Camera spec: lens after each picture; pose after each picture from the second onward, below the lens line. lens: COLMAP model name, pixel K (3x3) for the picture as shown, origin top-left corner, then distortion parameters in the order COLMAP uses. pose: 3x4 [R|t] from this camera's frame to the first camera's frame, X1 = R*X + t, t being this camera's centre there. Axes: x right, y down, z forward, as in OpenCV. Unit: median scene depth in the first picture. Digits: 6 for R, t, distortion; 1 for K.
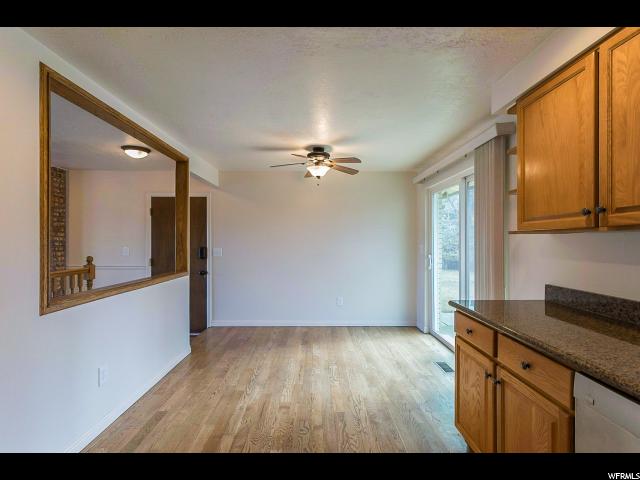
lens RADIAL K [[300.7, 0, 316.6], [0, 300.7, 241.0], [0, 0, 1]] dist [0.002152, 0.000529]
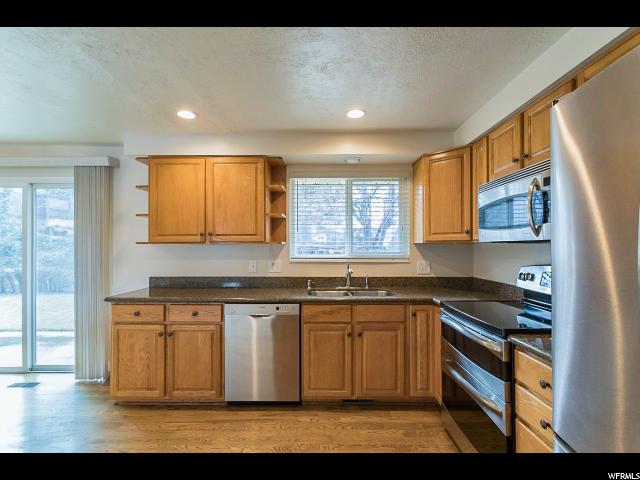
lens RADIAL K [[300.7, 0, 318.6], [0, 300.7, 245.5], [0, 0, 1]] dist [0.002152, 0.000529]
pose [[0.014041, 0.005773, 0.999885, -0.963618], [0.004637, 0.999972, -0.005838, -0.004462], [-0.999891, 0.004719, 0.014014, 0.147104]]
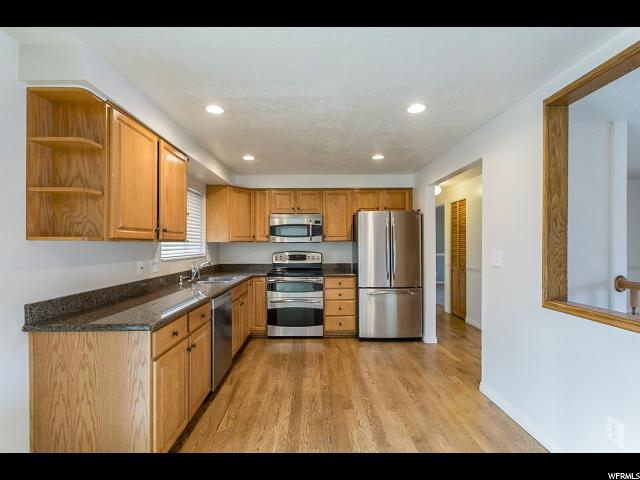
lens RADIAL K [[300.7, 0, 320.5], [0, 300.7, 243.2], [0, 0, 1]] dist [0.002152, 0.000529]
pose [[-0.999855, 0.003248, -0.016716, 0.013517], [0.003239, 0.999995, 0.000582, -0.017774], [0.016717, 0.000528, -0.999860, 2.268372]]
